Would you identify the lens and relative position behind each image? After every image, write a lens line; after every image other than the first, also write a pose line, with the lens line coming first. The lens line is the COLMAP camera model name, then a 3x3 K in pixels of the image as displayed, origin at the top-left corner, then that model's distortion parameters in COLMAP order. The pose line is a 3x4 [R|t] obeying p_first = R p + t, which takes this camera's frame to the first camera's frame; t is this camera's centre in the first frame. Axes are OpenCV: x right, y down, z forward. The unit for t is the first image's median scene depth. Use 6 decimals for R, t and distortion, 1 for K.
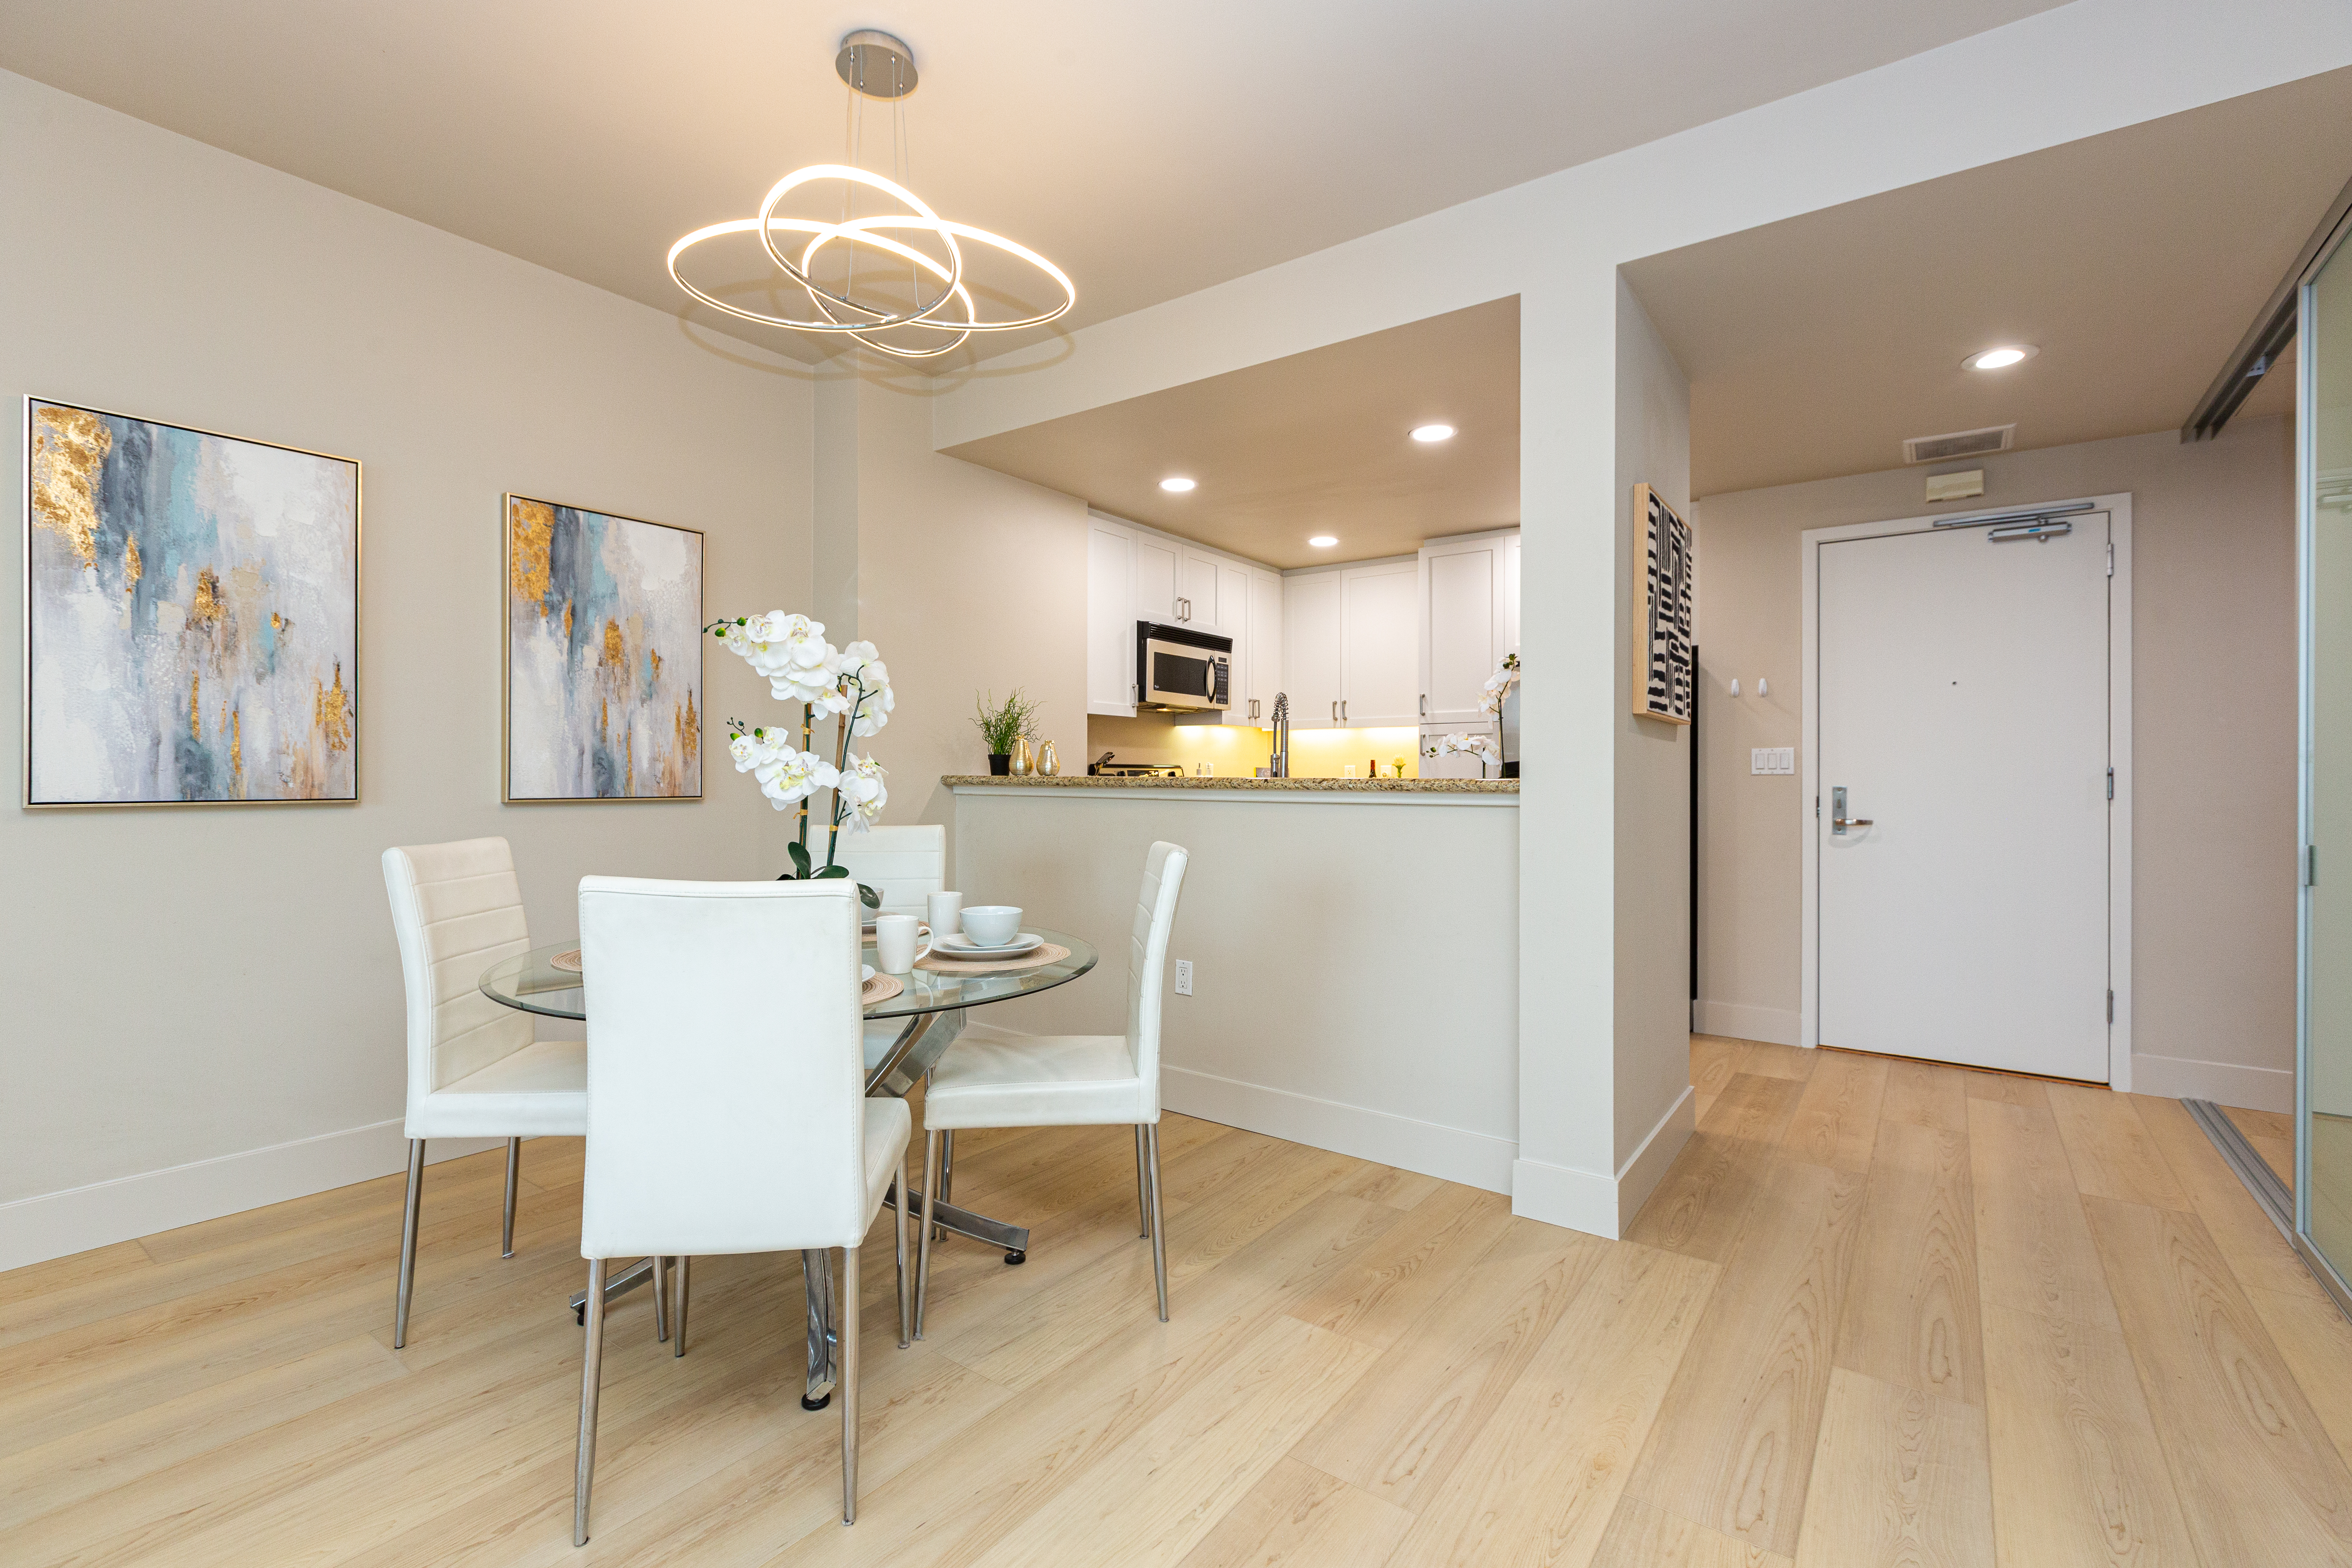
lens RADIAL K [[1053.4, 0, 1162.2], [0, 1053.4, 779.0], [0, 0, 1]] dist [0.002265, -0.001432]
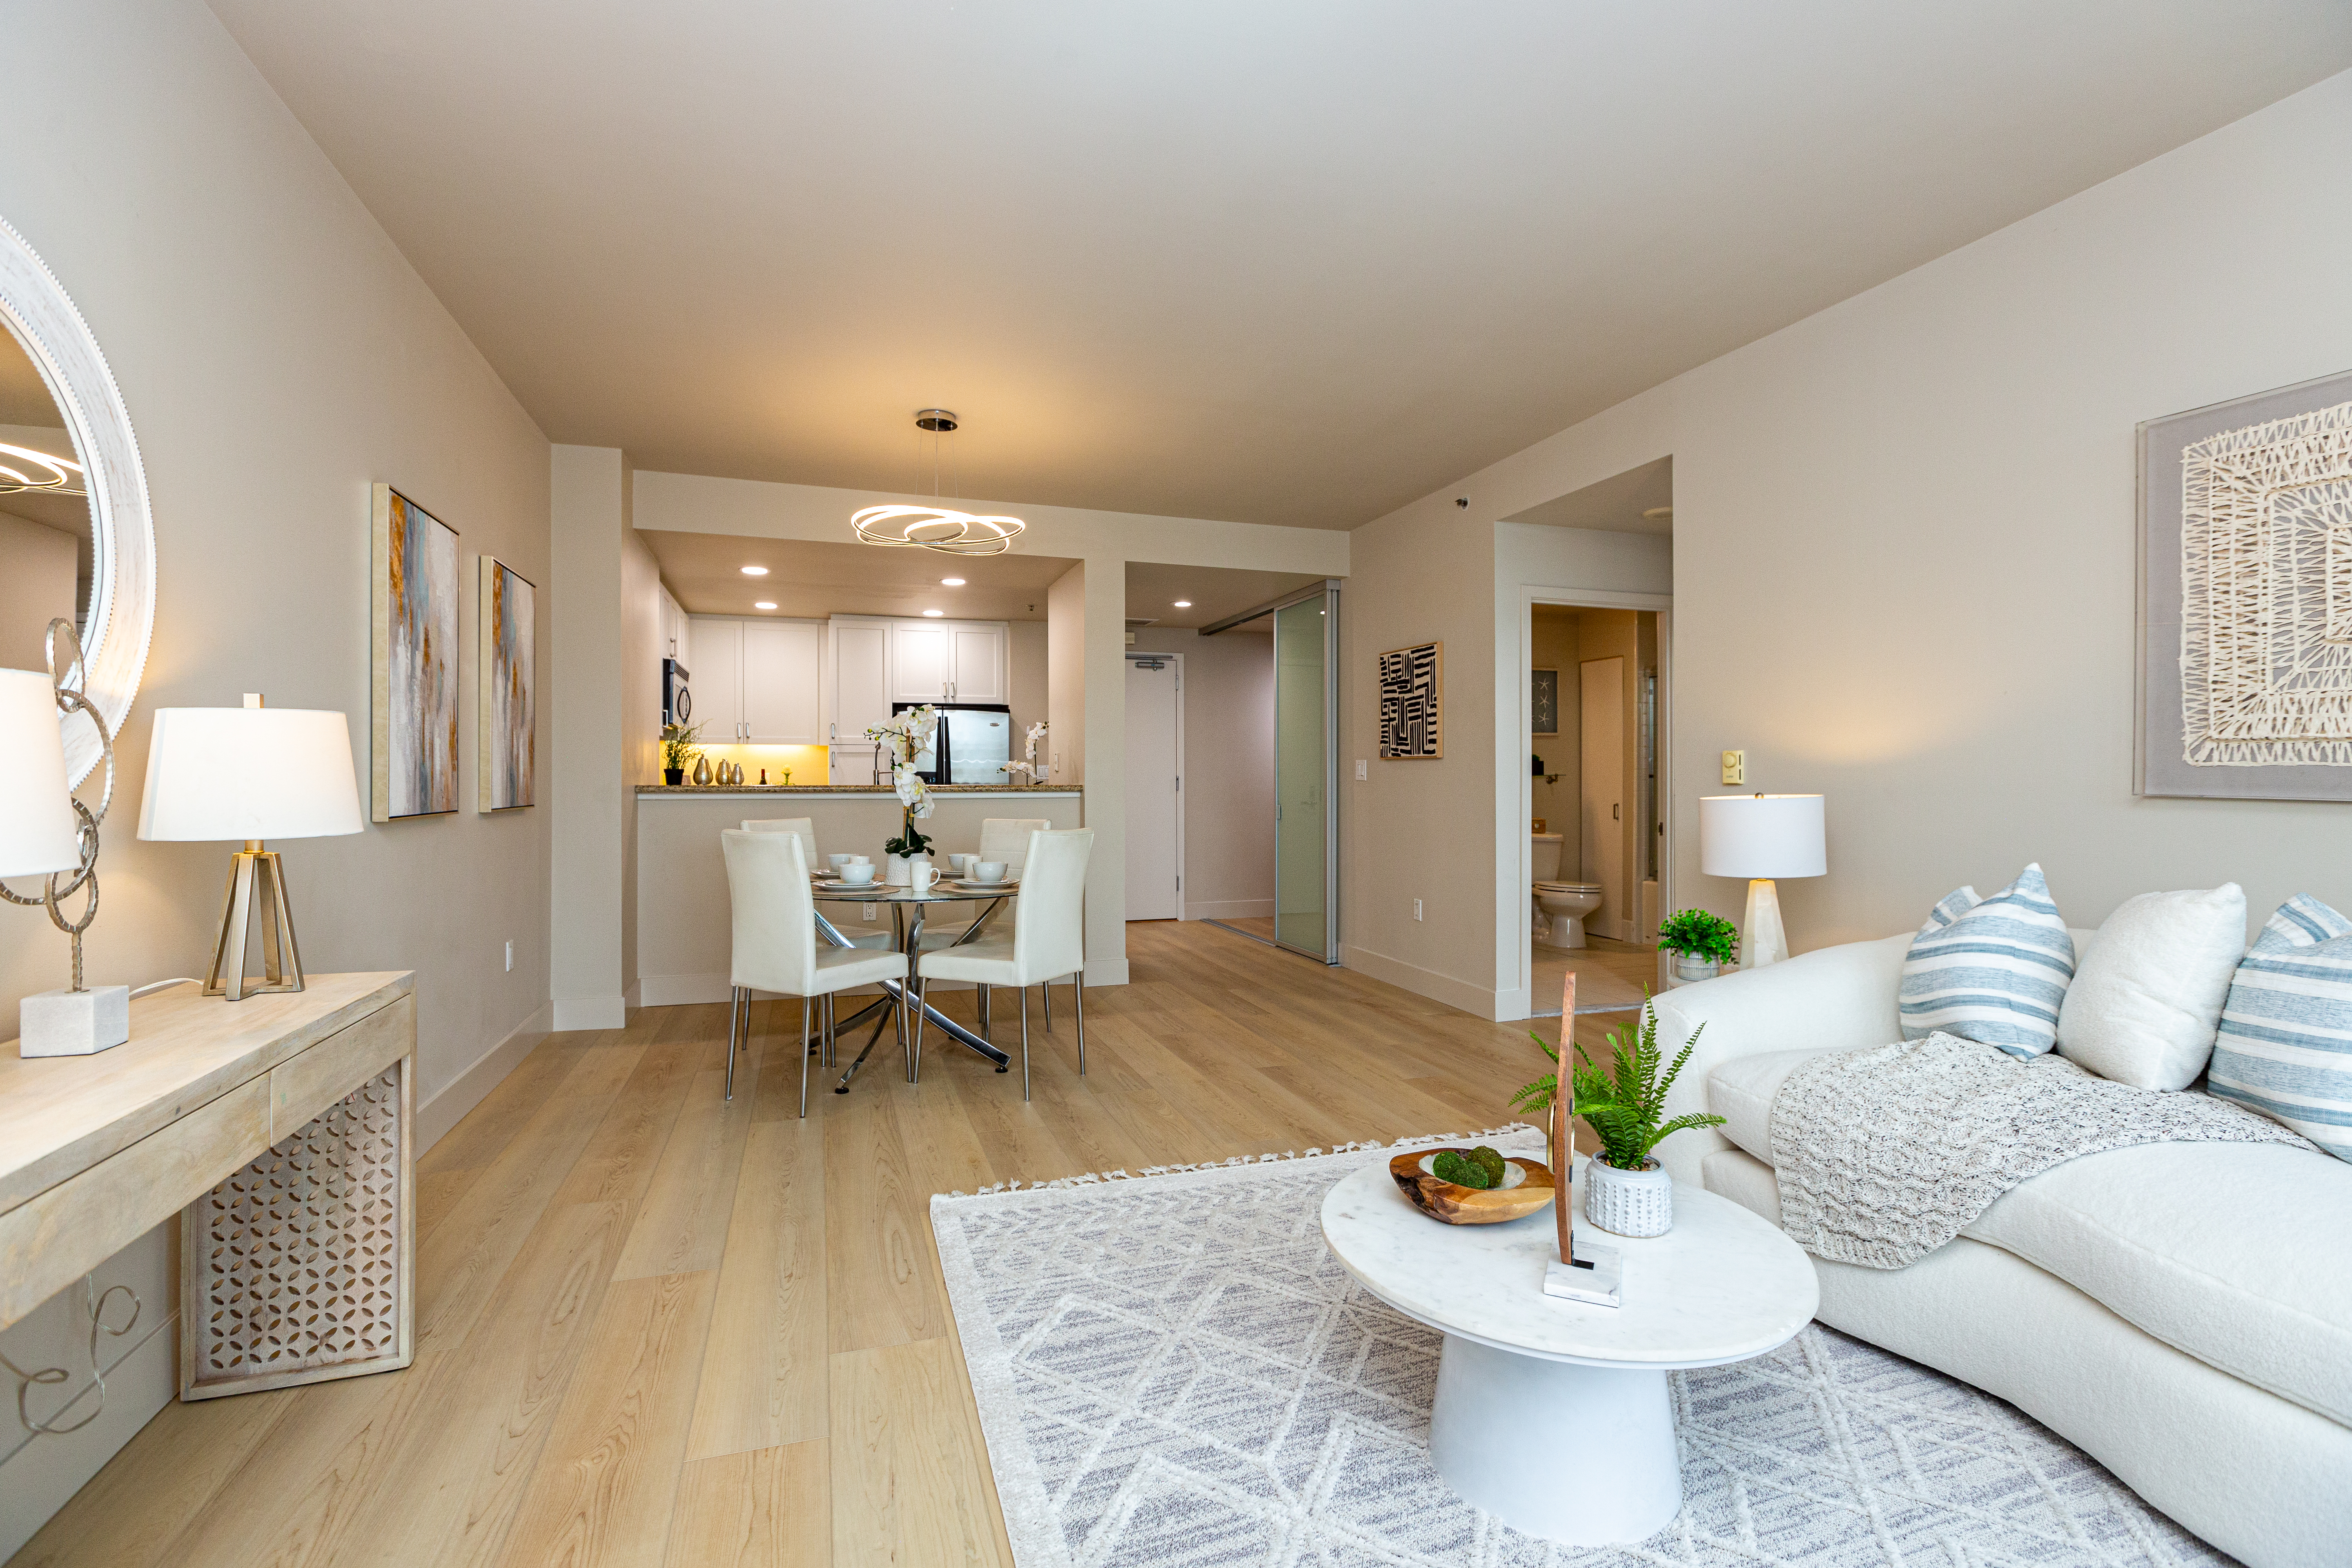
lens RADIAL K [[1065.9, 0, 1183.7], [0, 1065.9, 778.6], [0, 0, 1]] dist [-0.007801, 0.002395]
pose [[0.563712, -0.007500, 0.825937, -1.059612], [0.008180, 0.999960, 0.003497, -0.013001], [-0.825931, 0.004784, 0.563751, -0.309122]]
